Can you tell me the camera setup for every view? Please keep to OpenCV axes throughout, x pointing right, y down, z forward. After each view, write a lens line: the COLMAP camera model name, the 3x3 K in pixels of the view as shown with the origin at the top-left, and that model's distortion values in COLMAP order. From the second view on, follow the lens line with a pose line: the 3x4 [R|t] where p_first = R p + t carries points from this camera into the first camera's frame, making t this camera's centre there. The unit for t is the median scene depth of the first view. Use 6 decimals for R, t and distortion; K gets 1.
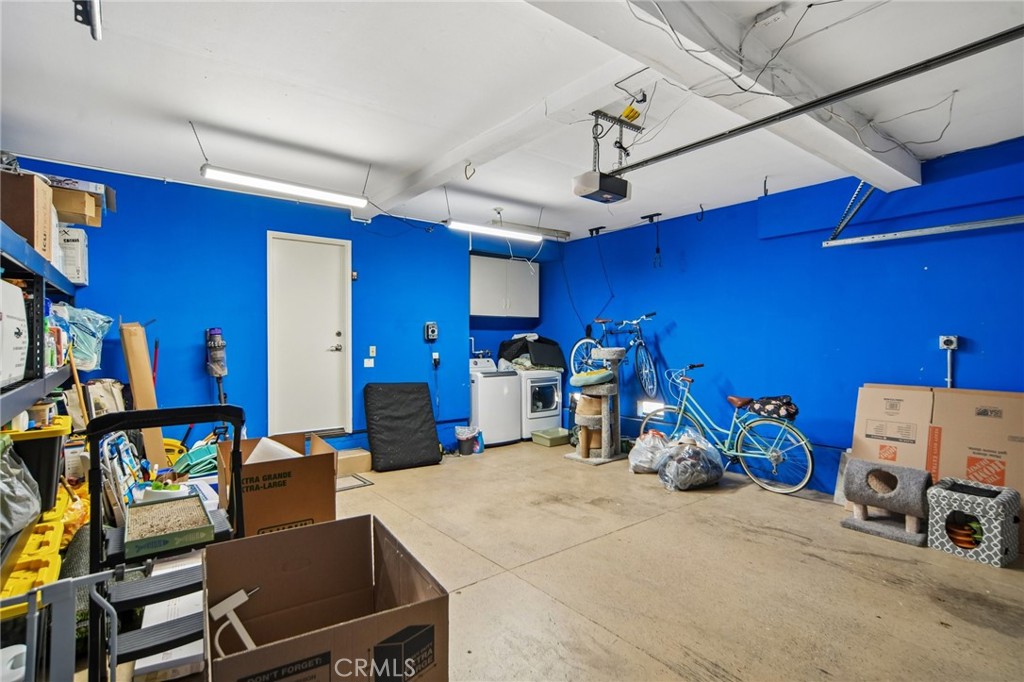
lens RADIAL K [[506.0, 0, 513.4], [0, 506.0, 338.9], [0, 0, 1]] dist [-0.018320, 0.000450]
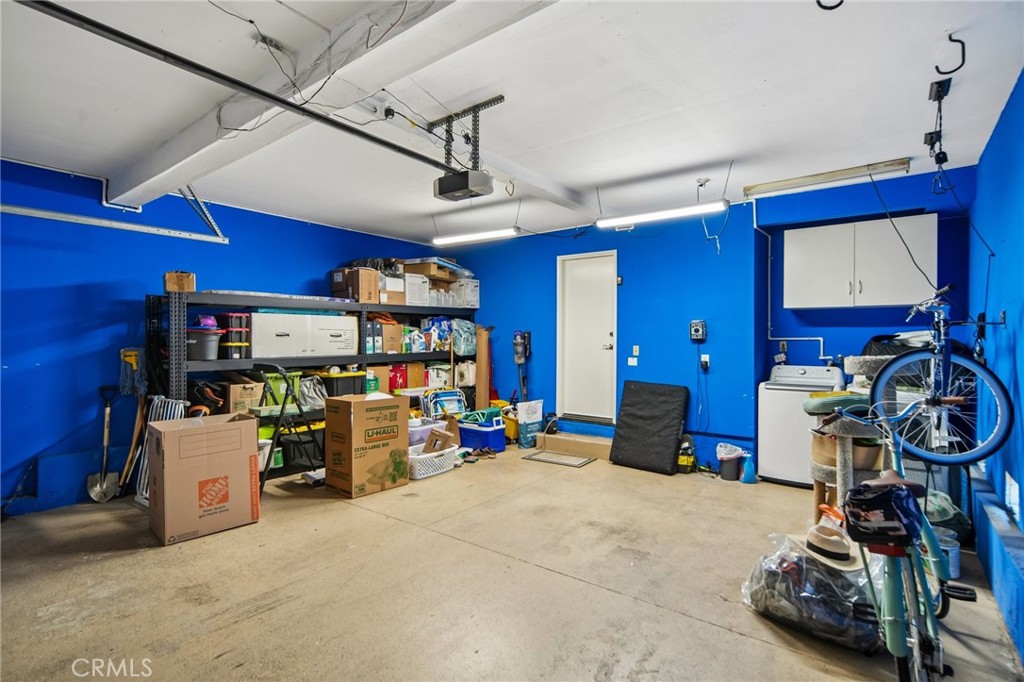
lens RADIAL K [[506.0, 0, 513.6], [0, 506.0, 340.1], [0, 0, 1]] dist [-0.018320, 0.000450]
pose [[0.238582, 0.006500, -0.971101, 0.695261], [-0.002049, 0.999979, 0.006189, -0.003176], [0.971120, 0.000513, 0.238590, 0.517768]]
